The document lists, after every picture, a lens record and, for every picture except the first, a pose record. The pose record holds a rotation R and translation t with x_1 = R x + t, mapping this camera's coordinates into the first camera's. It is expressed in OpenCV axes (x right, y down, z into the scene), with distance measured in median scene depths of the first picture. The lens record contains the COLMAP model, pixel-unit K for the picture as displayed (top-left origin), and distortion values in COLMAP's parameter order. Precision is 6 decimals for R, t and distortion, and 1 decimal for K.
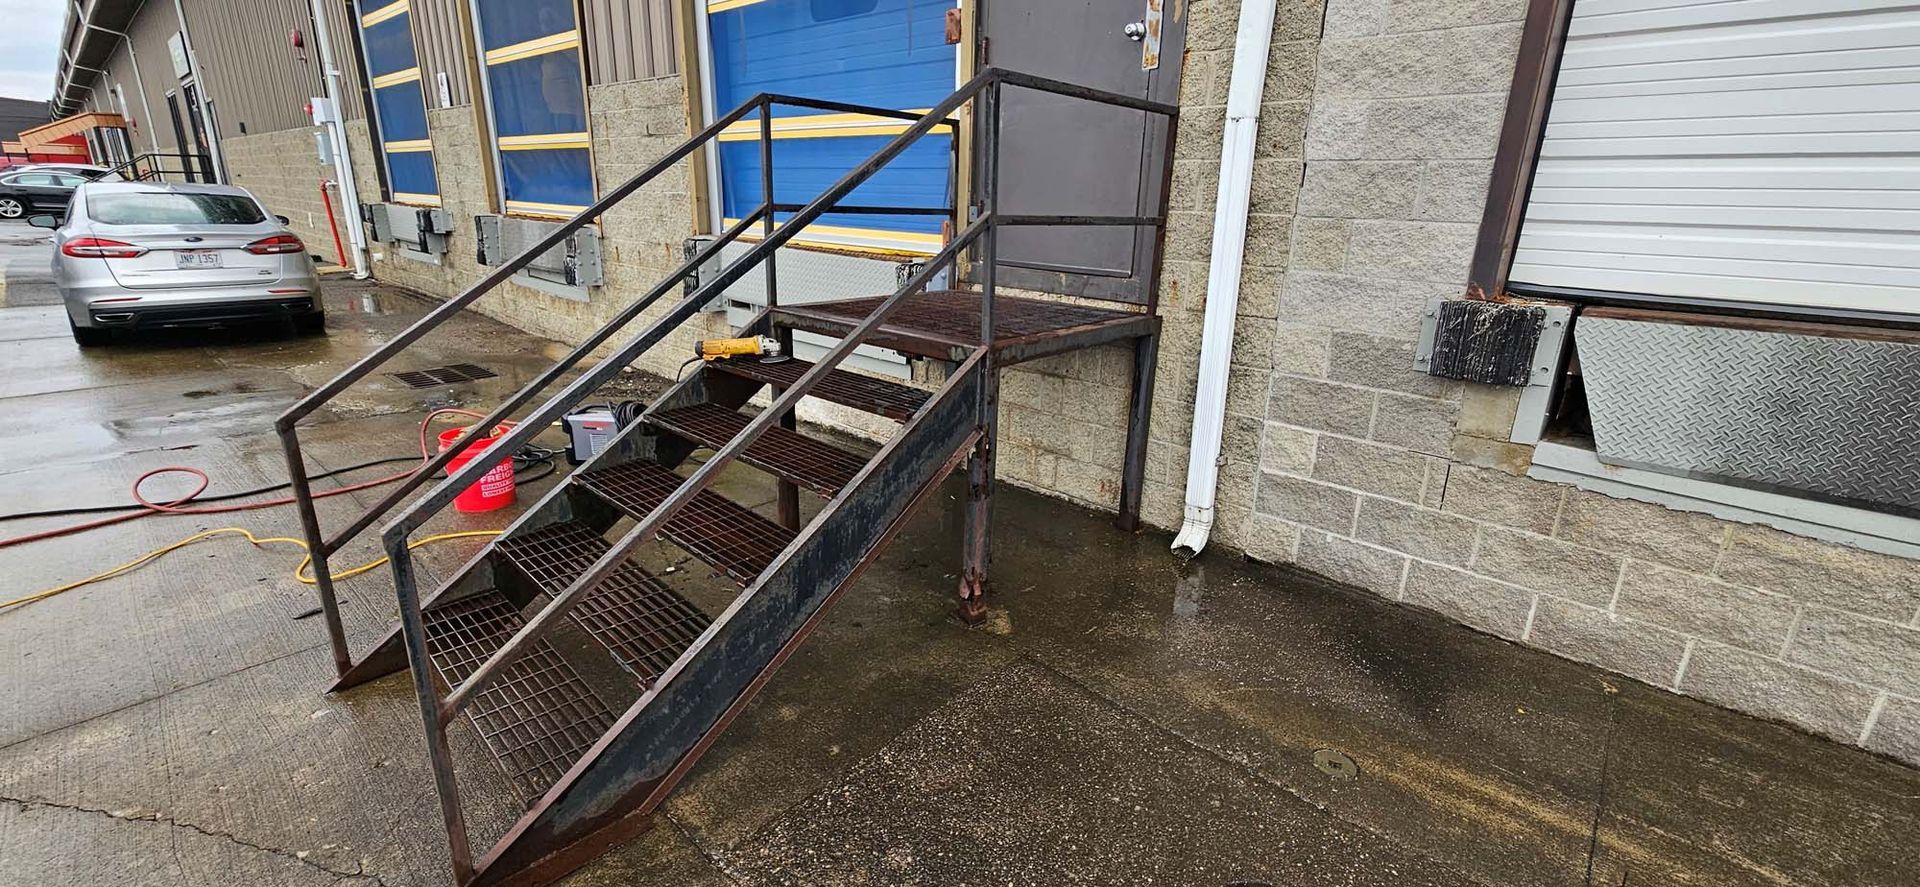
lens RADIAL K [[784.9, 0, 960.4], [0, 784.9, 436.6], [0, 0, 1]] dist [0.000941, -0.000069]
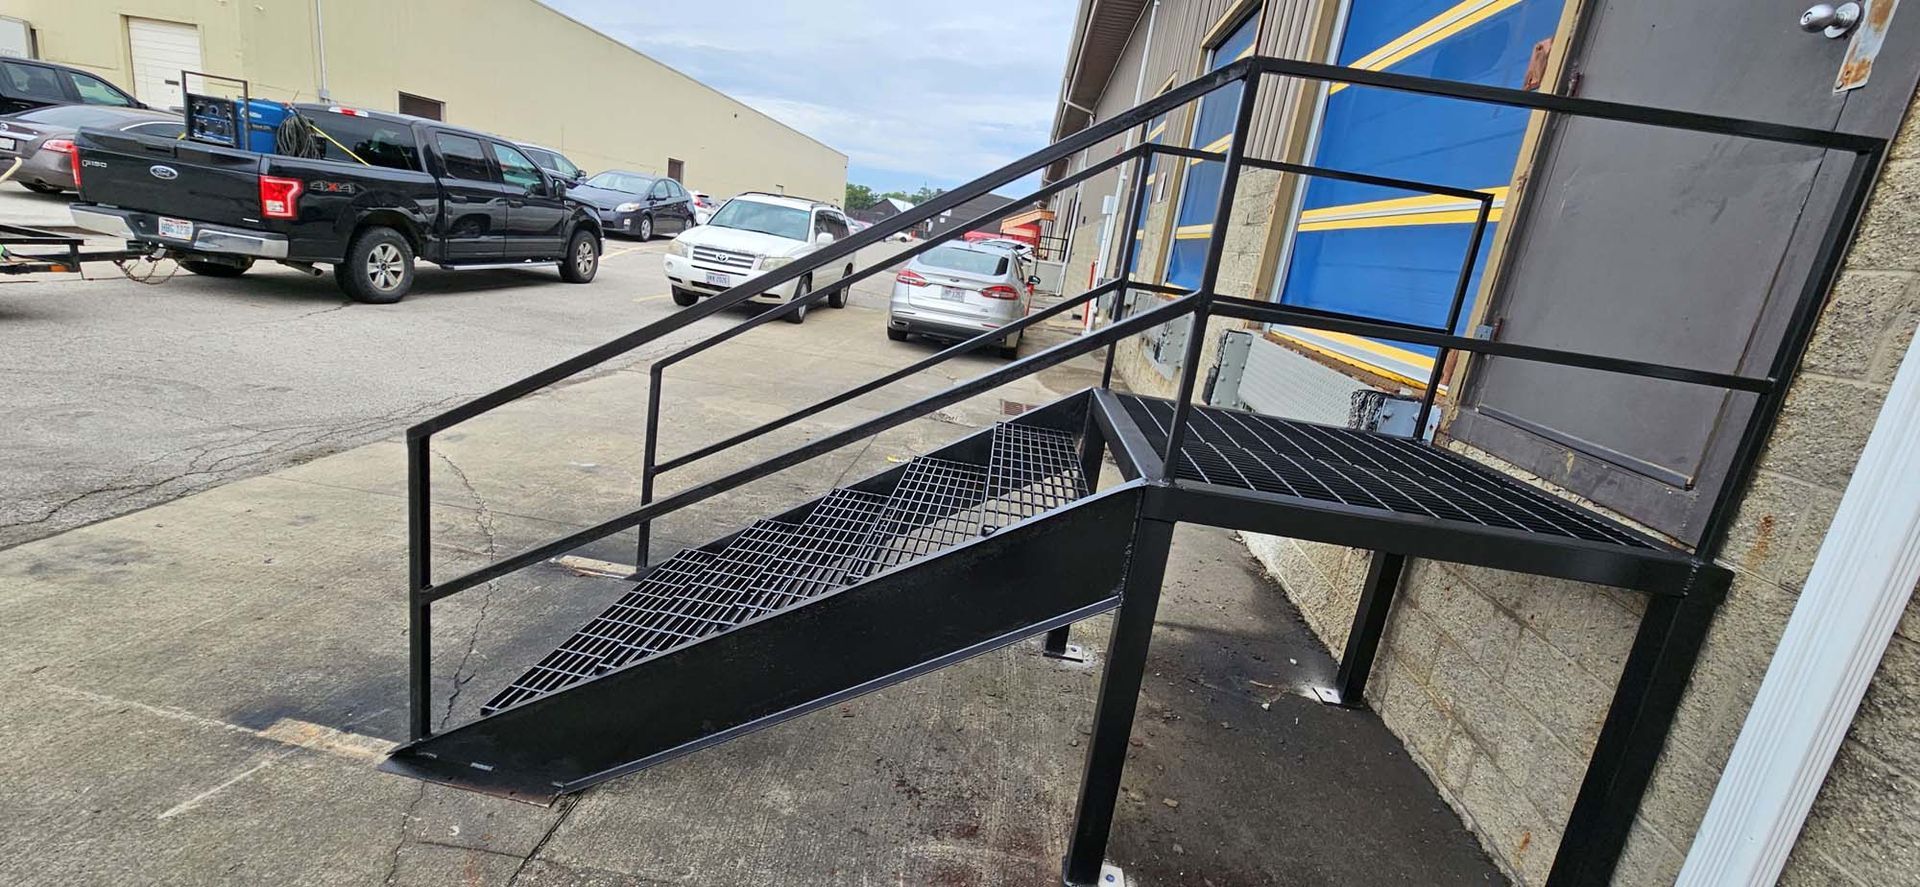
lens RADIAL K [[784.9, 0, 960.4], [0, 784.9, 436.6], [0, 0, 1]] dist [0.000941, -0.000069]
pose [[0.600883, 0.259114, -0.756174, 0.333591], [-0.360174, 0.932292, 0.033257, -0.087693], [0.713592, 0.252371, 0.653525, 0.347216]]
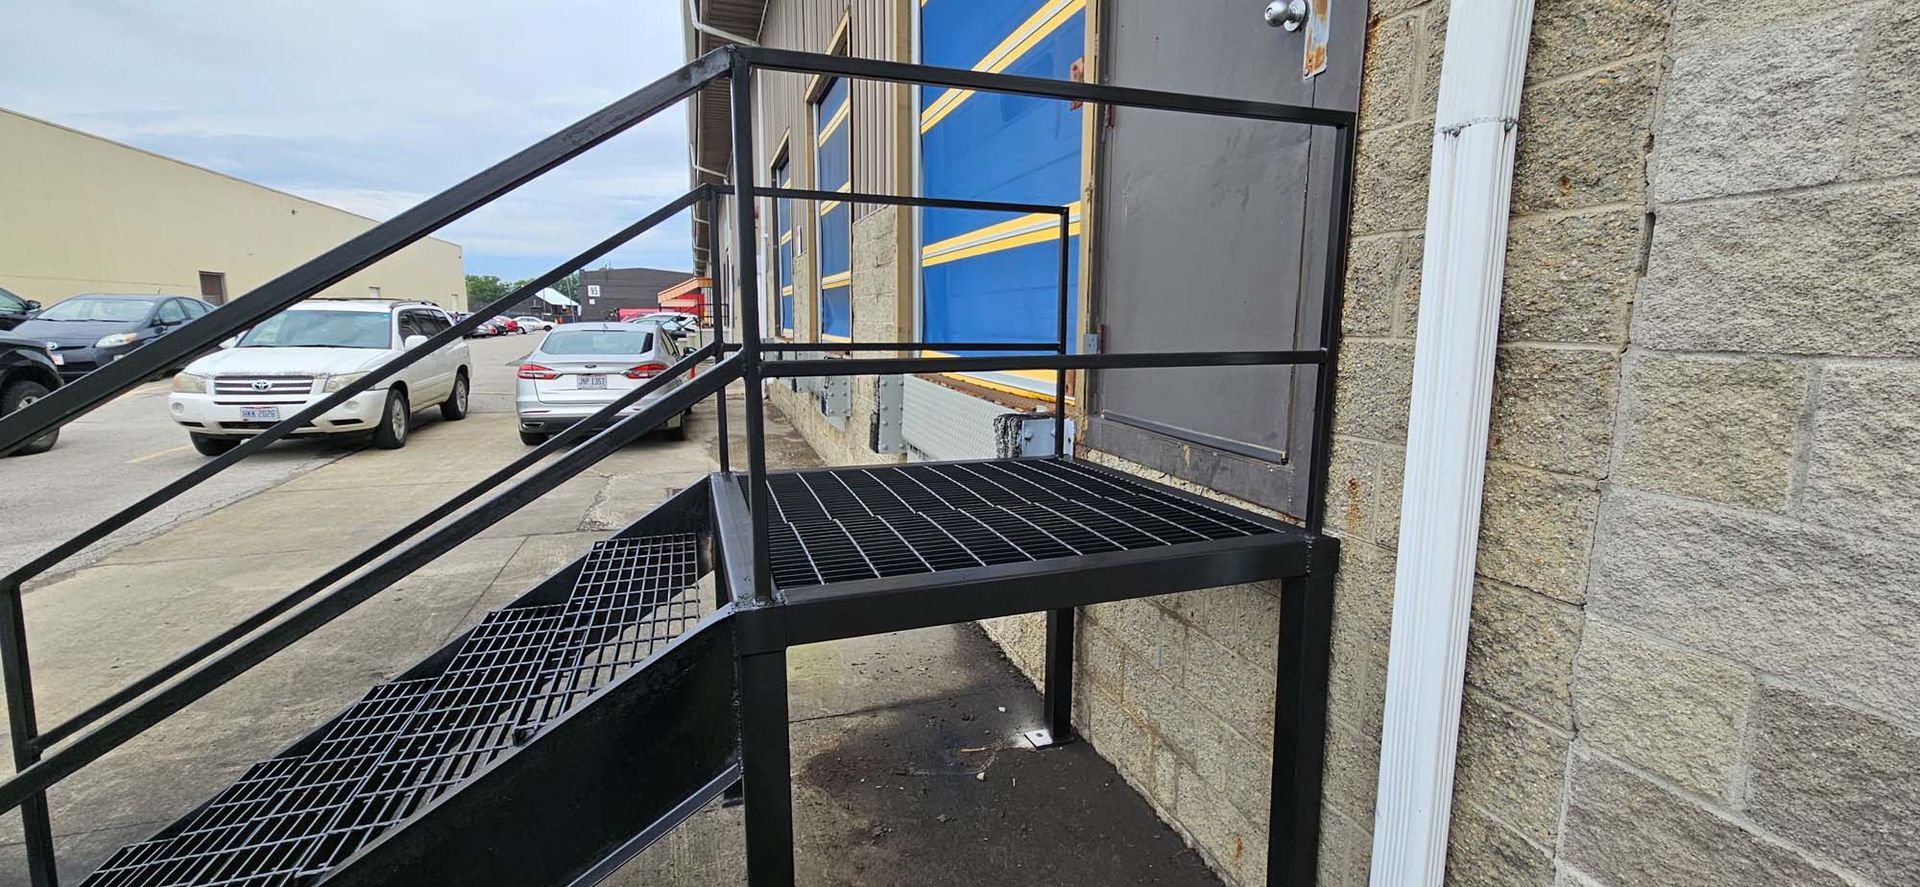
lens RADIAL K [[784.9, 0, 960.4], [0, 784.9, 436.6], [0, 0, 1]] dist [0.000941, -0.000069]
pose [[0.869819, 0.056872, -0.490082, 0.305785], [-0.135427, 0.982702, -0.126323, -0.135219], [0.474420, 0.176248, 0.862474, 0.481803]]
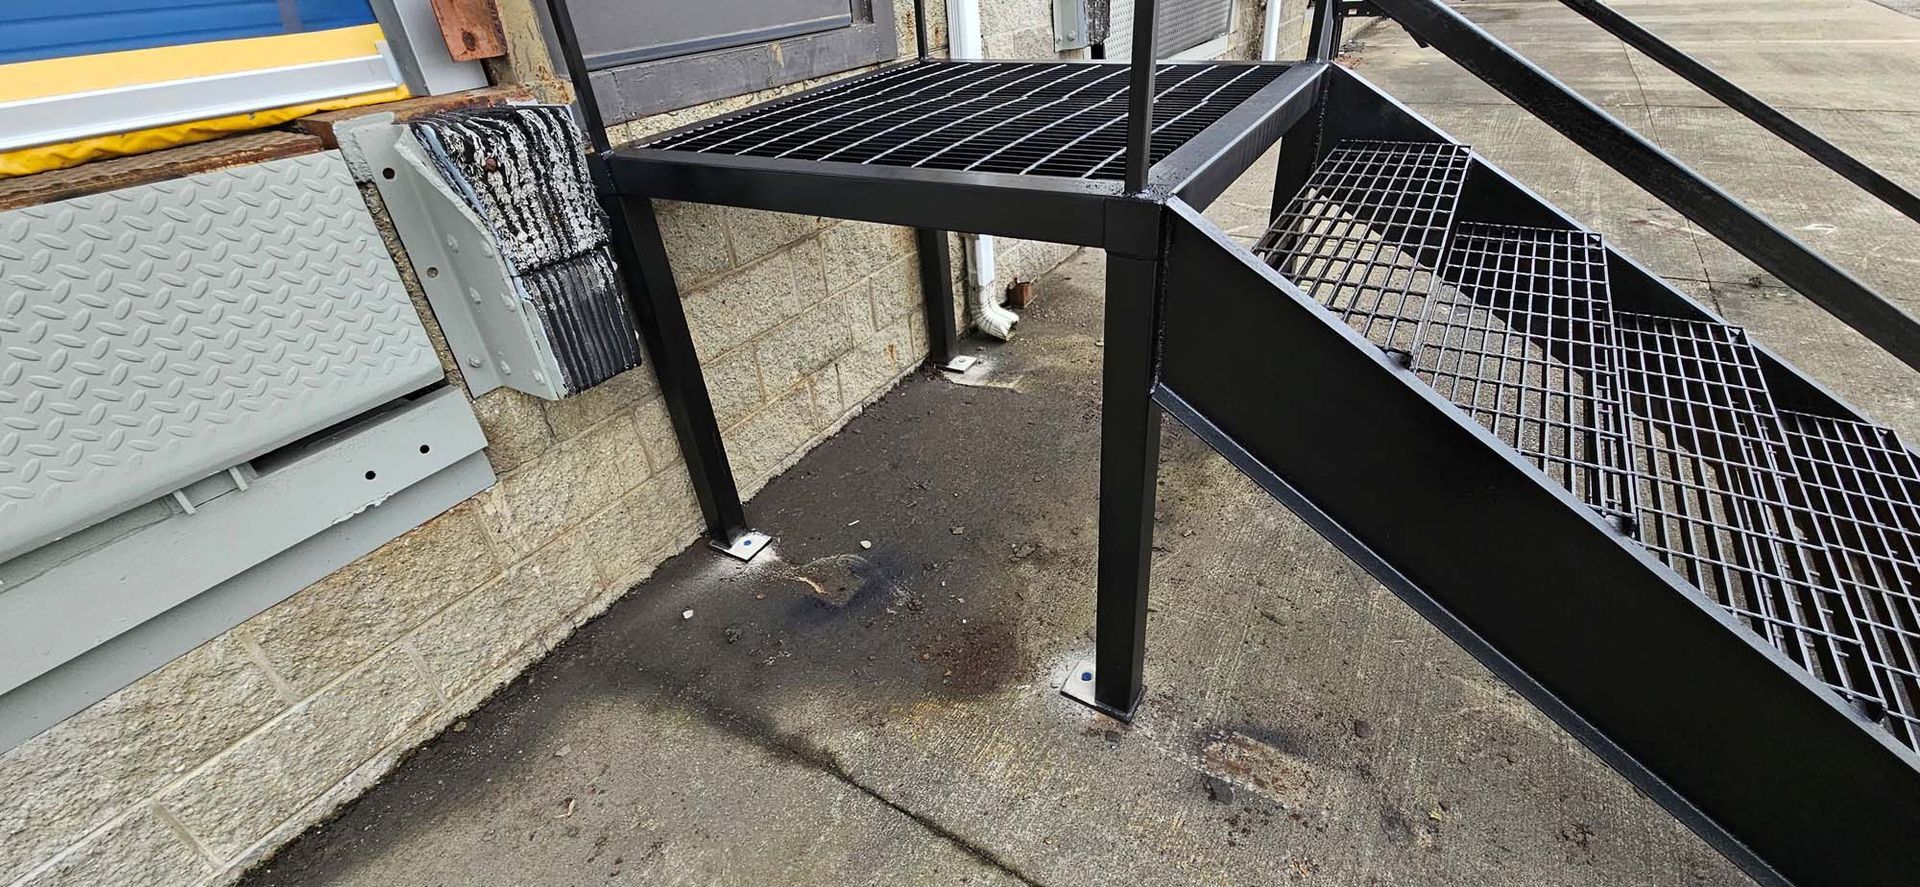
lens RADIAL K [[784.9, 0, 960.4], [0, 784.9, 436.6], [0, 0, 1]] dist [0.000941, -0.000069]
pose [[-0.170930, -0.531402, 0.829696, -0.538711], [0.357781, 0.751132, 0.554792, -0.293742], [-0.918028, 0.391680, 0.061734, 1.090244]]
